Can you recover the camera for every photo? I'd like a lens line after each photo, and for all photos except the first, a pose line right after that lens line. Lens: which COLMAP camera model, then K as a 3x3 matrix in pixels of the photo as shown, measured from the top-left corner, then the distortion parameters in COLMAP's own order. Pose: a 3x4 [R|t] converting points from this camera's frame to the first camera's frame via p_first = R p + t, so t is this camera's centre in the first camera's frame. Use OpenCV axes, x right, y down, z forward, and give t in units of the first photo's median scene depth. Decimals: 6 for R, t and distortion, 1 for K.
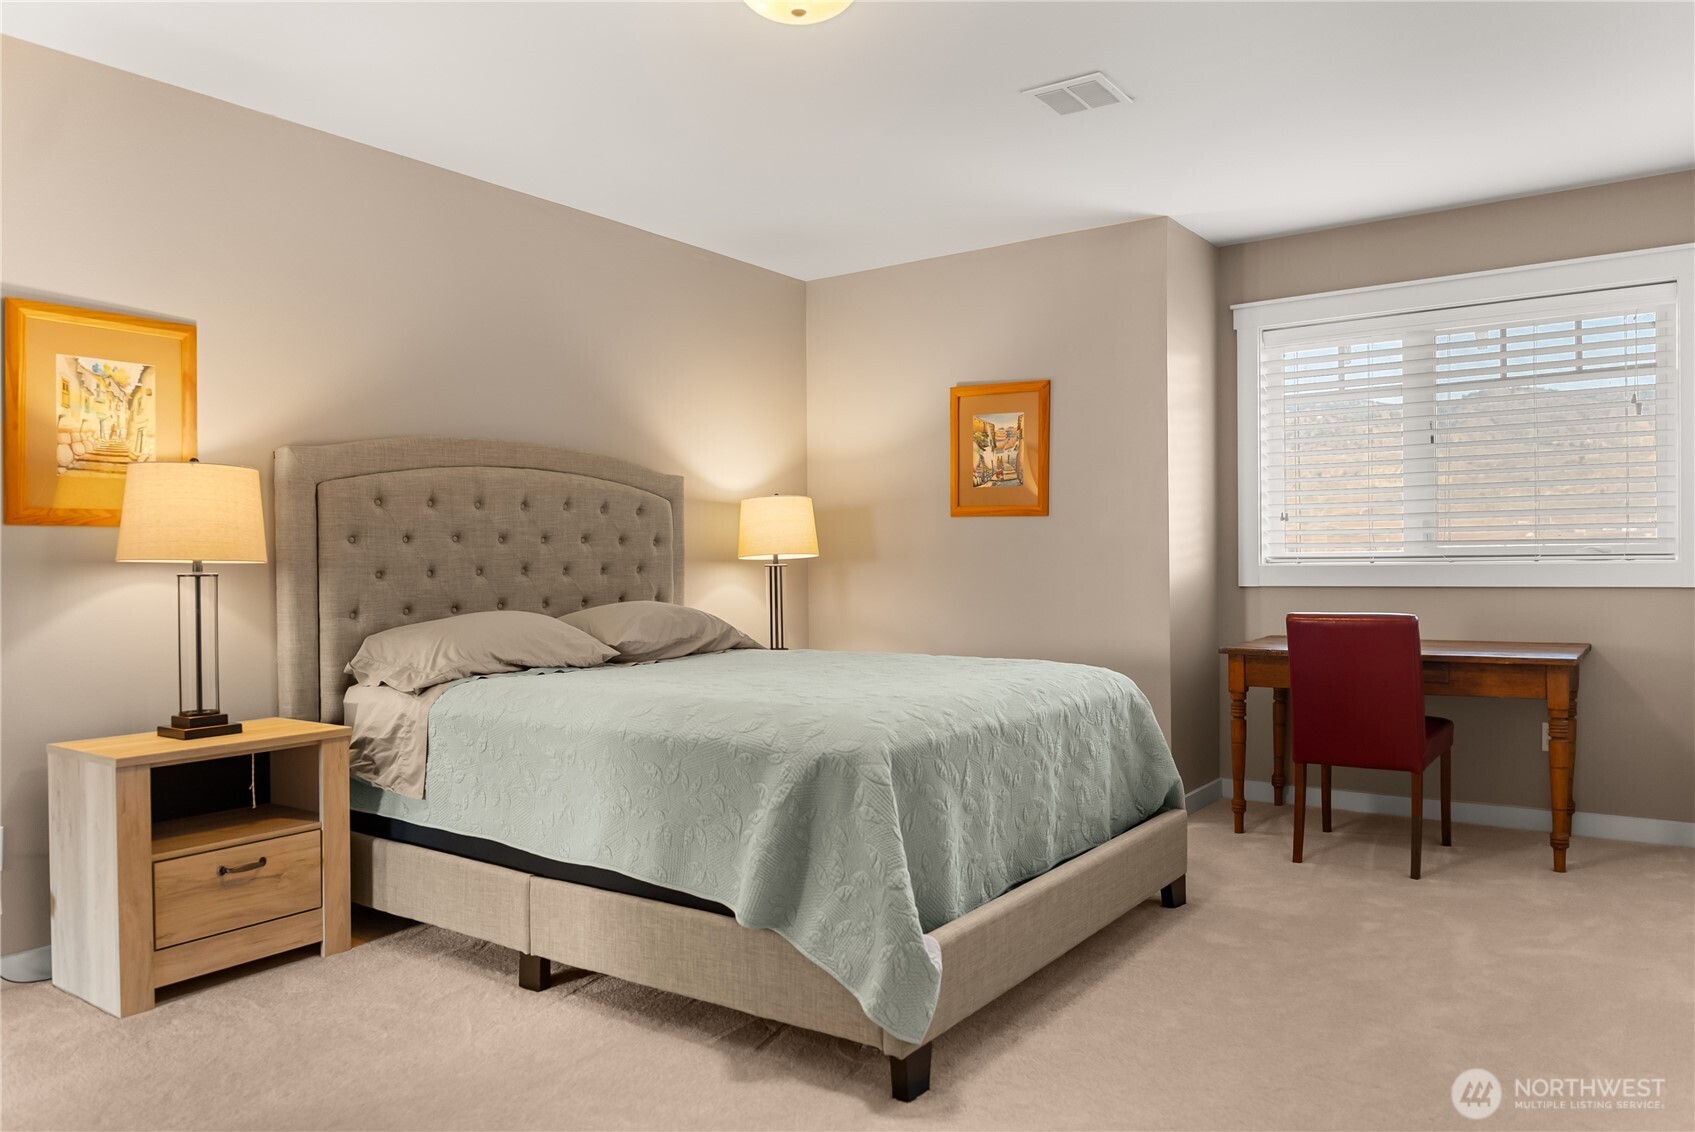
lens RADIAL K [[1160.9, 0, 847.5], [0, 1160.9, 566.0], [0, 0, 1]] dist [-0.007215, -0.001071]
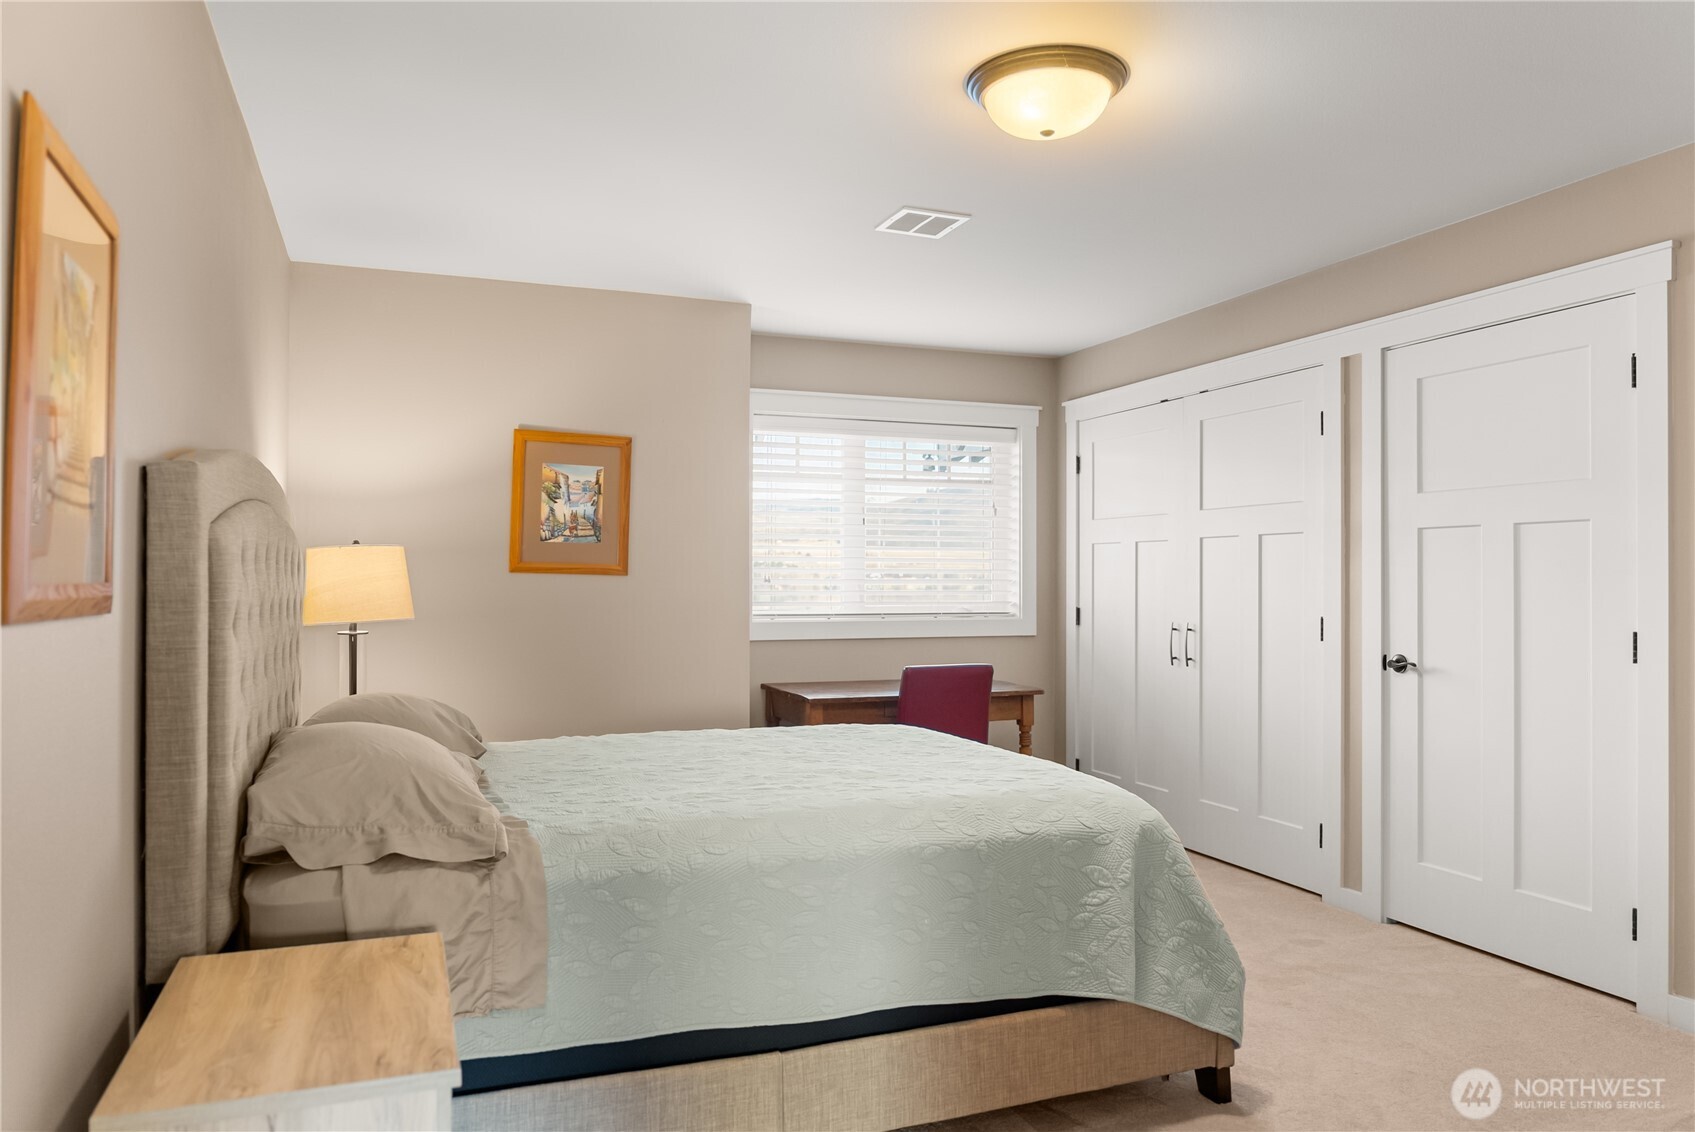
lens RADIAL K [[1160.9, 0, 847.5], [0, 1160.9, 566.0], [0, 0, 1]] dist [-0.007215, -0.001071]
pose [[0.546384, 0.021117, 0.837269, -0.534993], [-0.004700, 0.999744, -0.022148, -0.029710], [-0.837522, 0.008166, 0.546343, 0.301770]]
